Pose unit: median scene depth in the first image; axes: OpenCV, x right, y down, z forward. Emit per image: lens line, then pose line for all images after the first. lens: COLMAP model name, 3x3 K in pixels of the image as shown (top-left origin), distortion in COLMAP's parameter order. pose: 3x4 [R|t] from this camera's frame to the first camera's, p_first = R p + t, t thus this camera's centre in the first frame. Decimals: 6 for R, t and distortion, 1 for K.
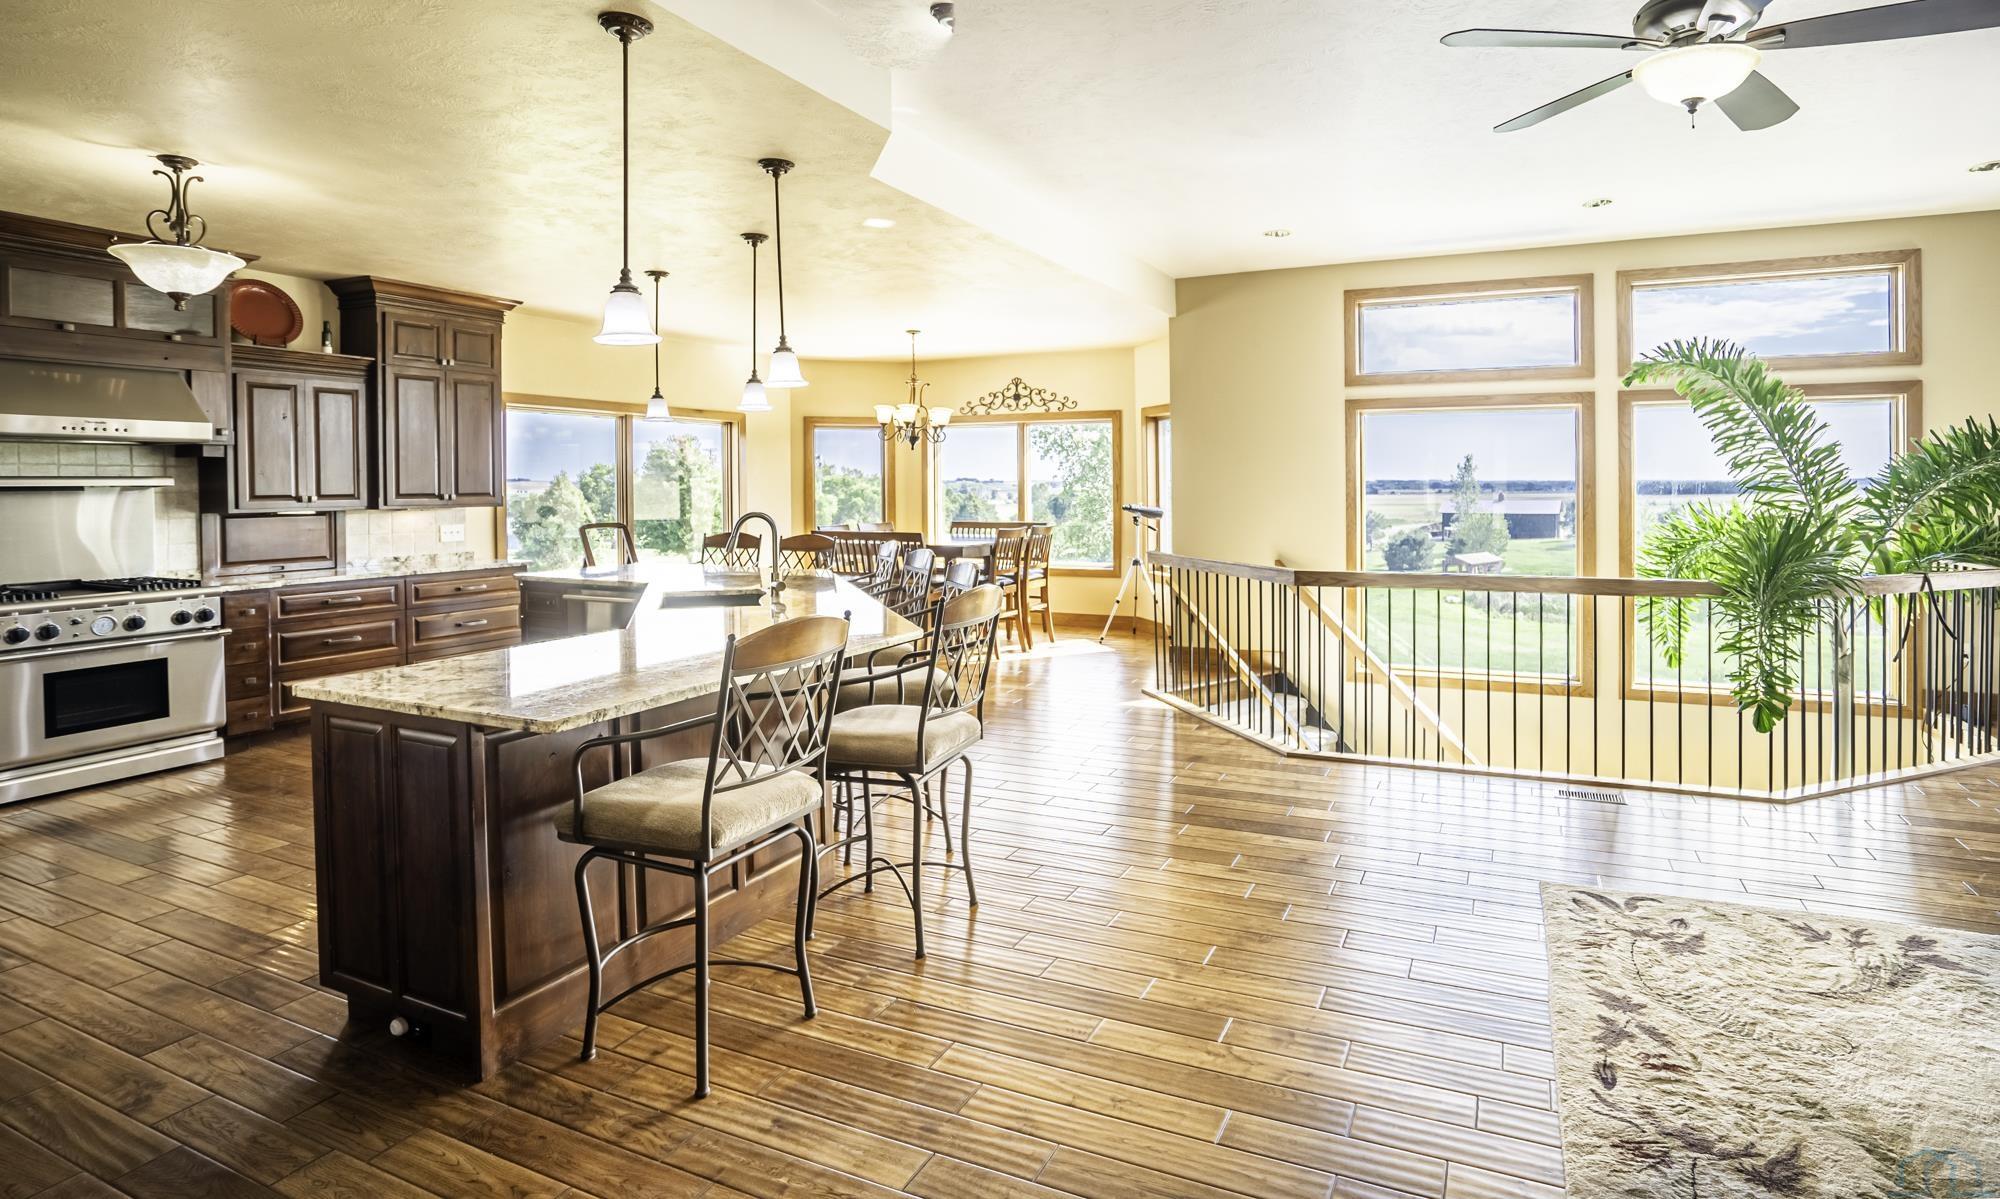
lens RADIAL K [[1008.7, 0, 1048.0], [0, 1008.7, 460.2], [0, 0, 1]] dist [-0.050380, 0.034706]
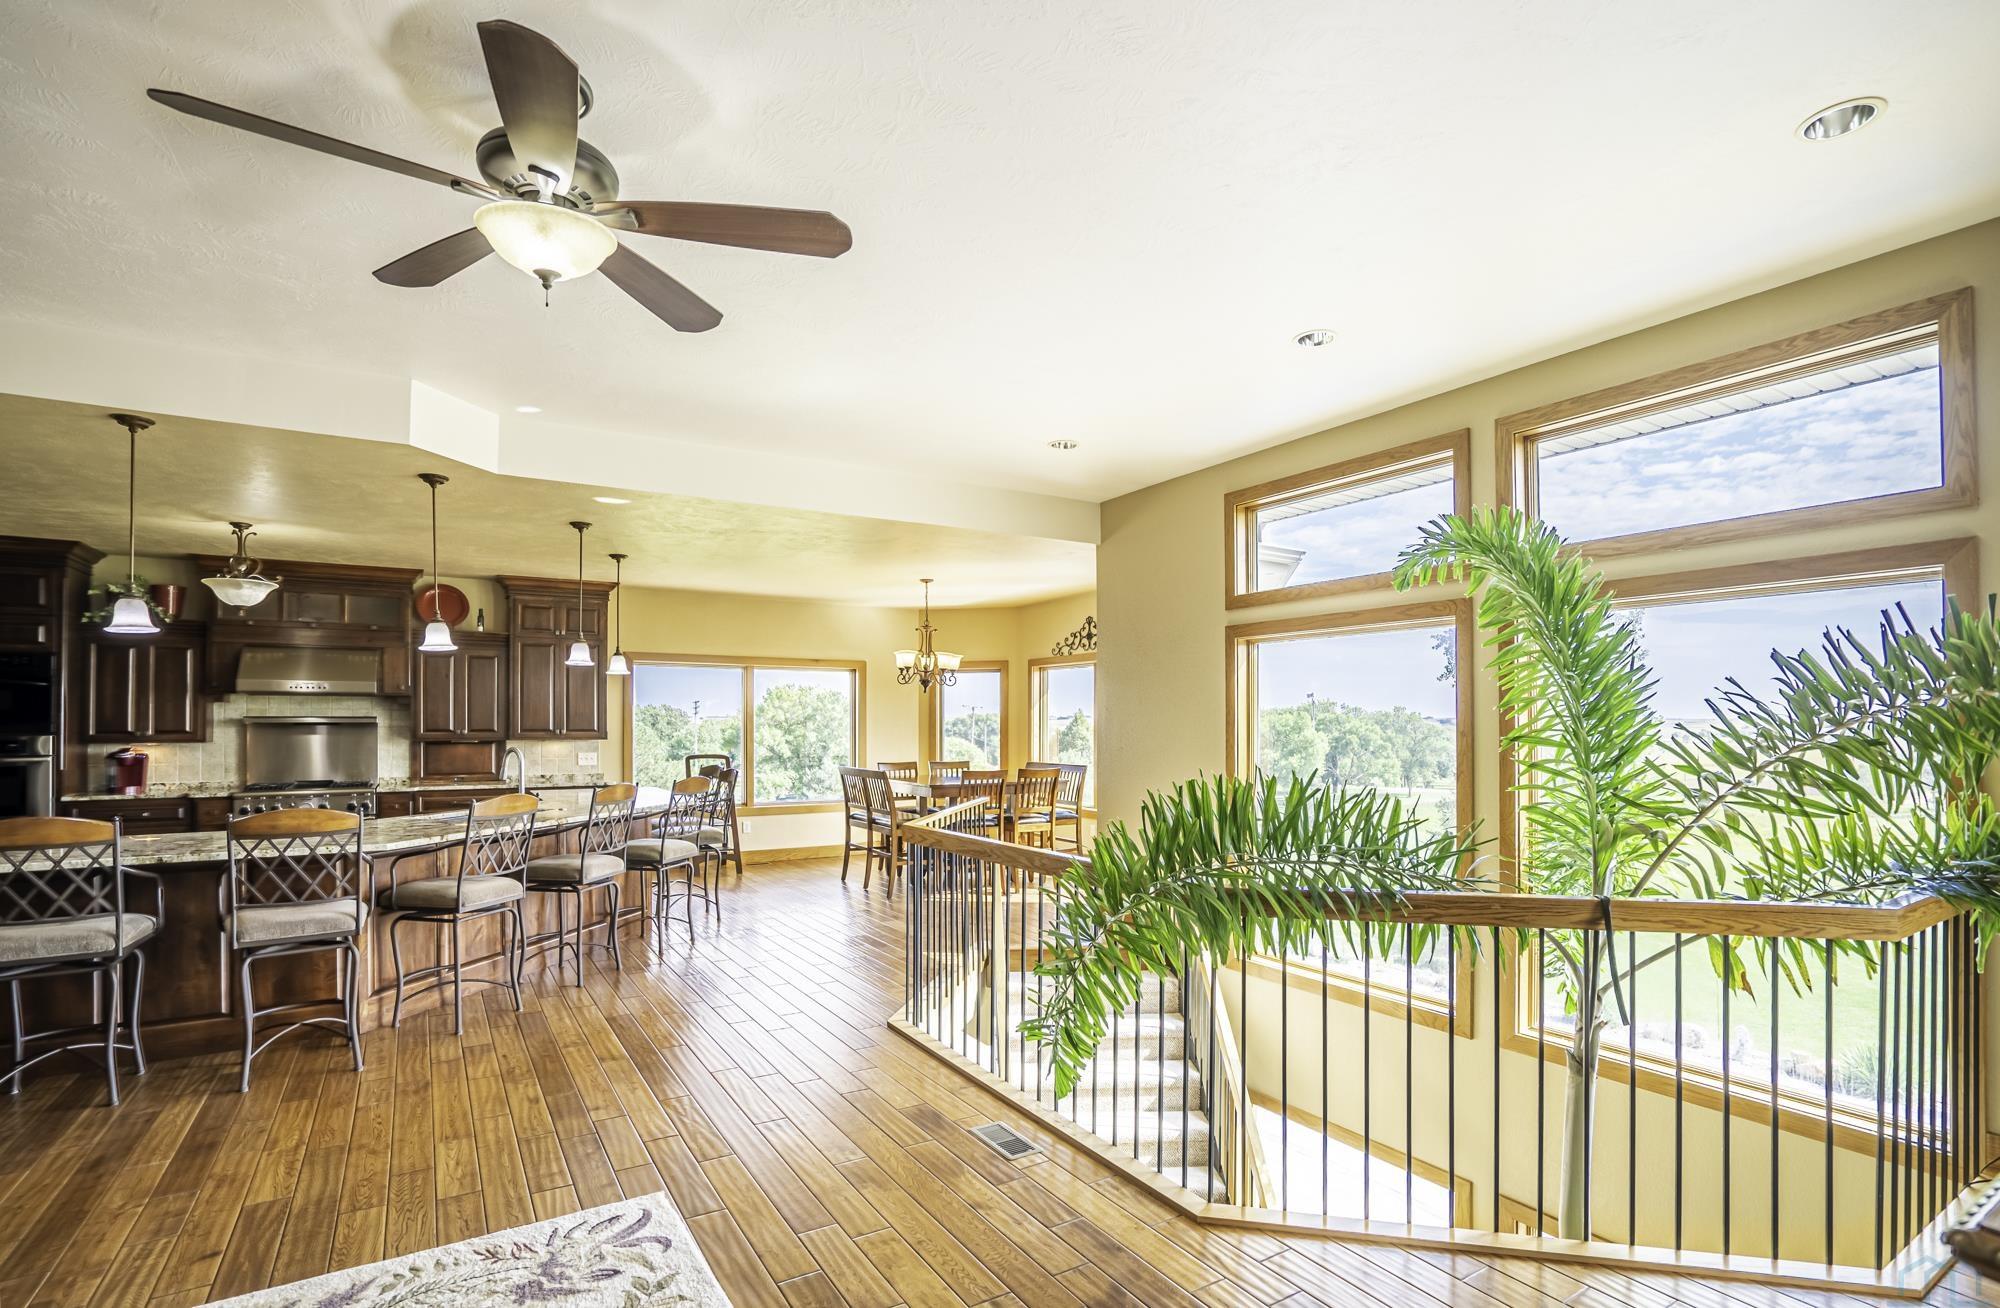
lens RADIAL K [[982.0, 0, 999.5], [0, 982.0, 700.4], [0, 0, 1]] dist [-0.015568, -0.000375]
pose [[0.815895, -0.005894, -0.578171, 0.615093], [0.007569, 0.999971, 0.000487, -0.002161], [0.578151, -0.004774, 0.815916, 0.239123]]
